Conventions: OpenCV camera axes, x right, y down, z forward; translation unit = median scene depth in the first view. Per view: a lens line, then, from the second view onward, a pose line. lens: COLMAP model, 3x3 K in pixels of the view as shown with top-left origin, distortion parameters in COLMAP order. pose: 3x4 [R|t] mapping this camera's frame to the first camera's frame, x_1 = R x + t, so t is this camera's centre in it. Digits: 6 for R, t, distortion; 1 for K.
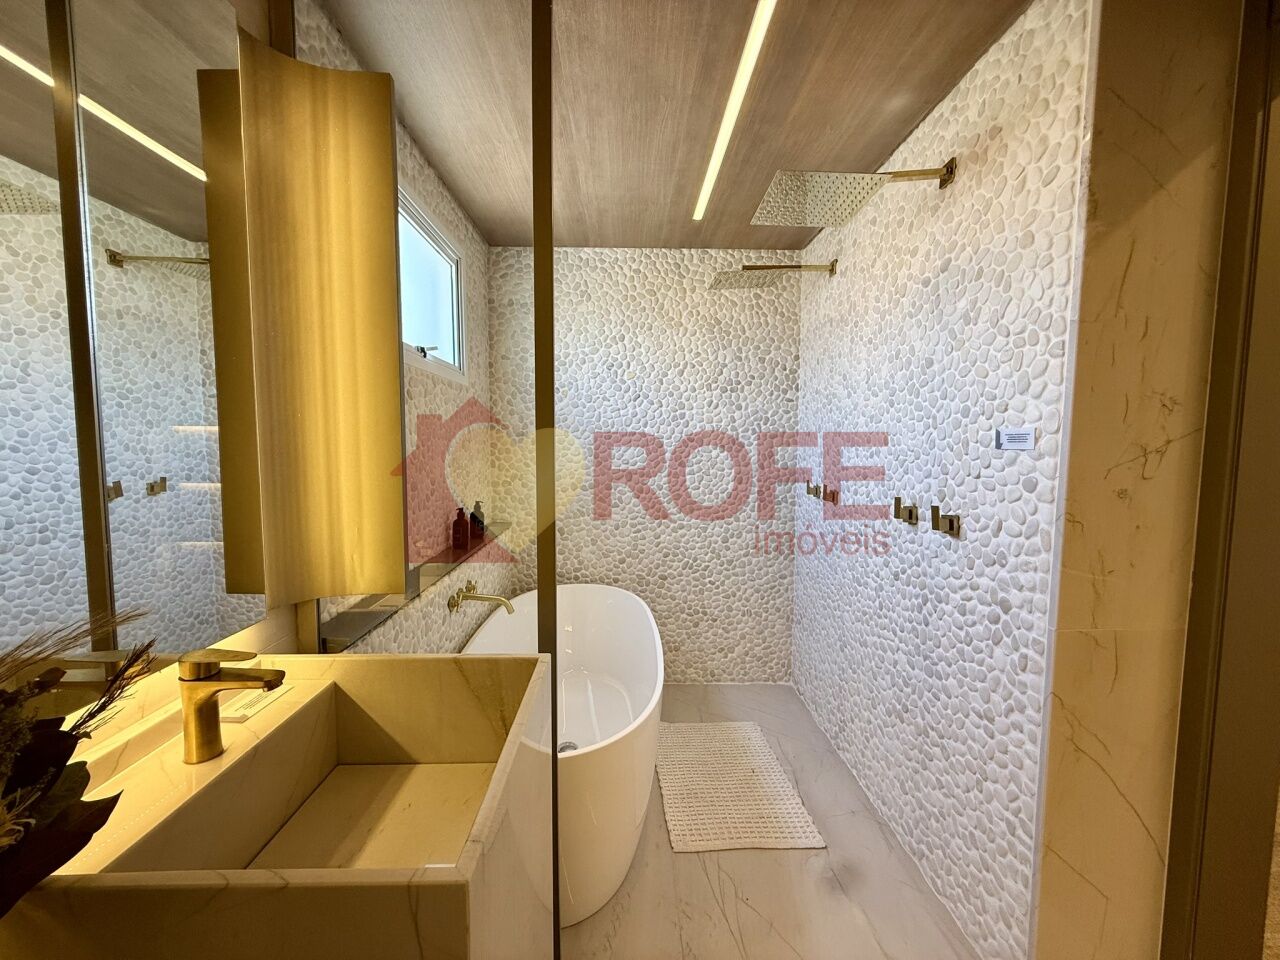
lens RADIAL K [[510.1, 0, 636.6], [0, 510.1, 480.8], [0, 0, 1]] dist [0.001156, 0.000193]
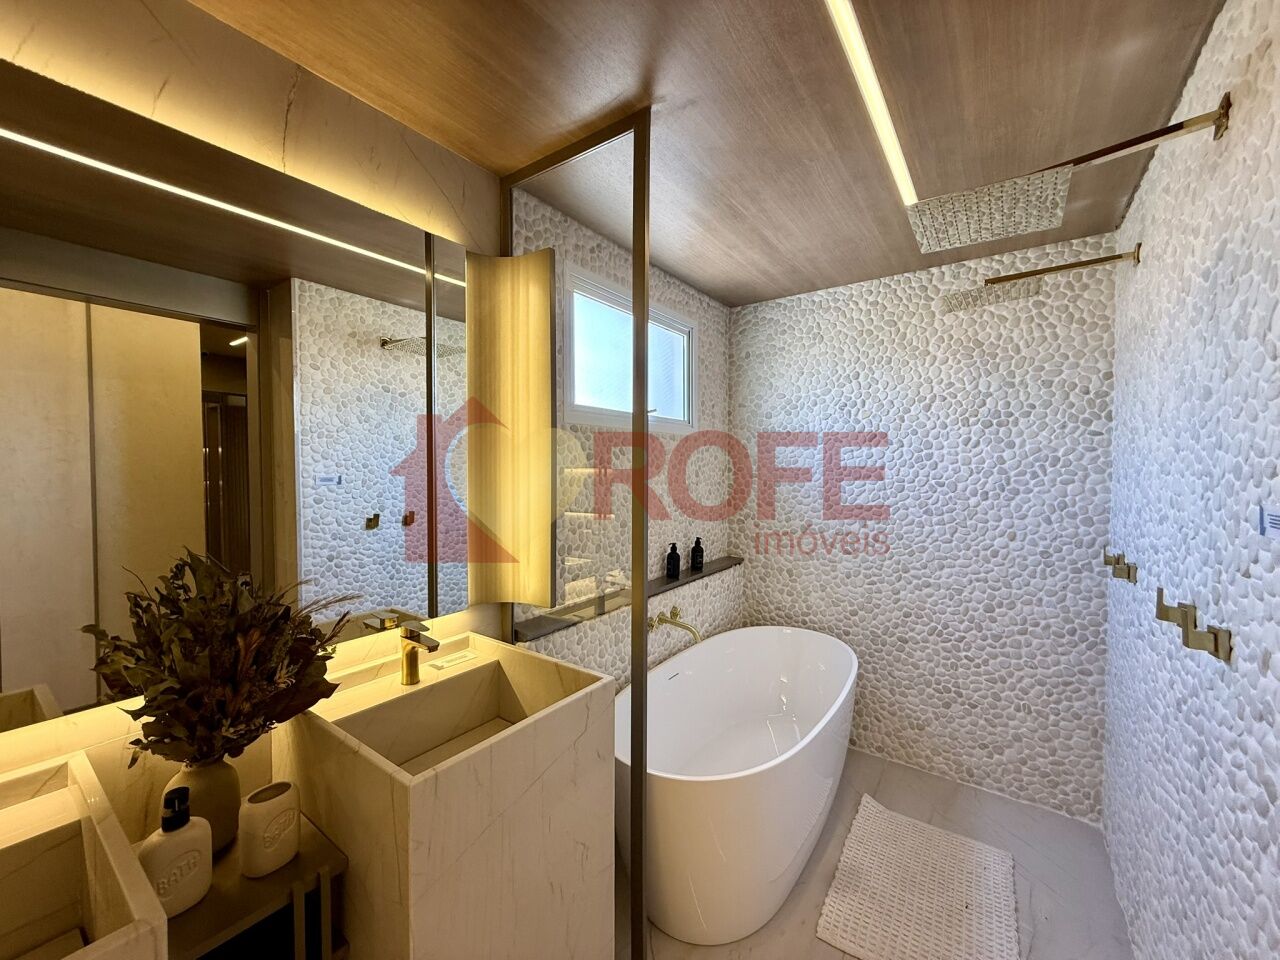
lens RADIAL K [[510.1, 0, 636.6], [0, 510.1, 480.8], [0, 0, 1]] dist [0.001156, 0.000193]
pose [[0.794515, 0.014646, -0.607068, 0.223309], [-0.044244, 0.998448, -0.033817, -0.034872], [0.605631, 0.053728, 0.793930, 0.011277]]
